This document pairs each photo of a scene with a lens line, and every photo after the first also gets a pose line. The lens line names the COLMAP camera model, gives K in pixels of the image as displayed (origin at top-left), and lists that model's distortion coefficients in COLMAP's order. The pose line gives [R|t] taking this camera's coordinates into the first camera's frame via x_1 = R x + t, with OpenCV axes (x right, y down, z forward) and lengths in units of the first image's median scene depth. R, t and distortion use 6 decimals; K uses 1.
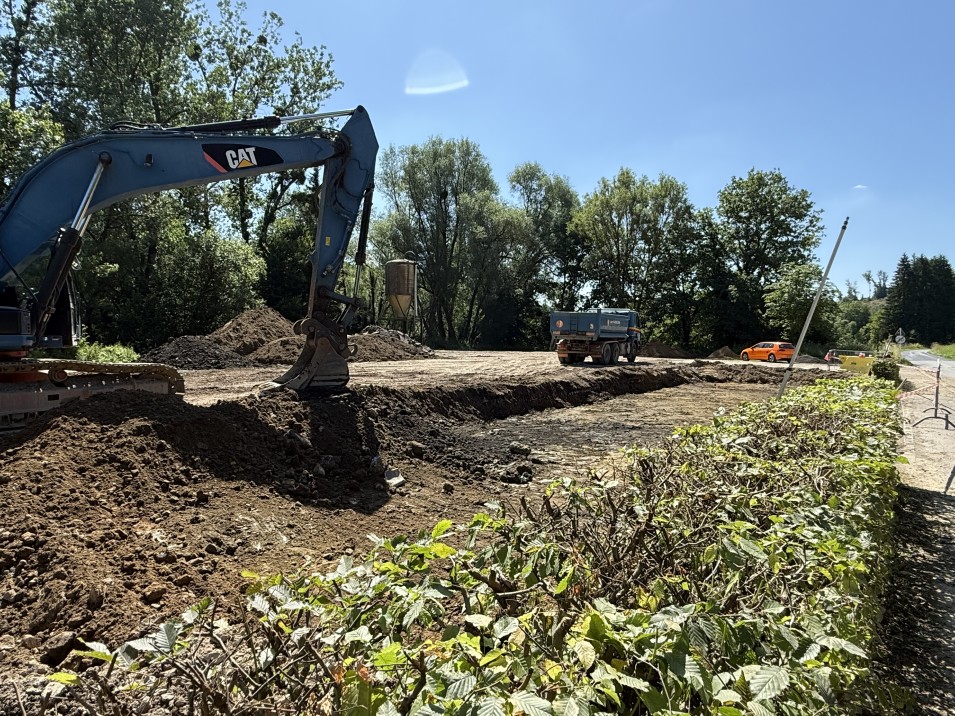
lens RADIAL K [[590.6, 0, 477.5], [0, 590.6, 358.0], [0, 0, 1]] dist [-0.002725, 0.001365]
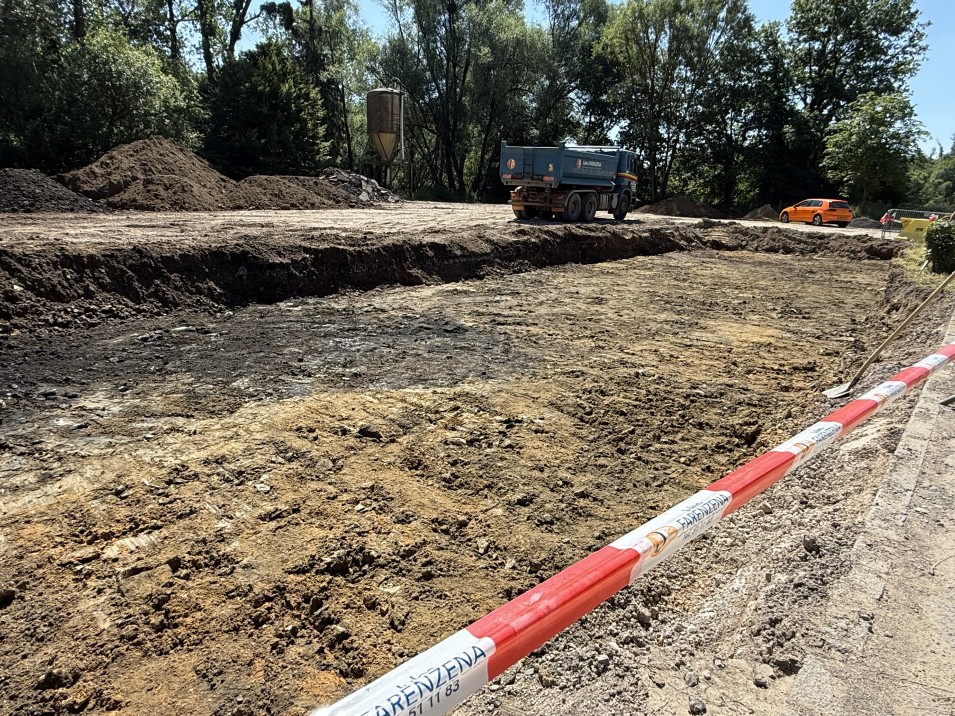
lens RADIAL K [[590.6, 0, 477.5], [0, 590.6, 358.0], [0, 0, 1]] dist [-0.002725, 0.001365]
pose [[0.995694, 0.045163, -0.080957, 0.104822], [-0.024691, 0.970956, 0.237981, 0.002291], [0.089354, -0.234957, 0.967890, 0.137502]]
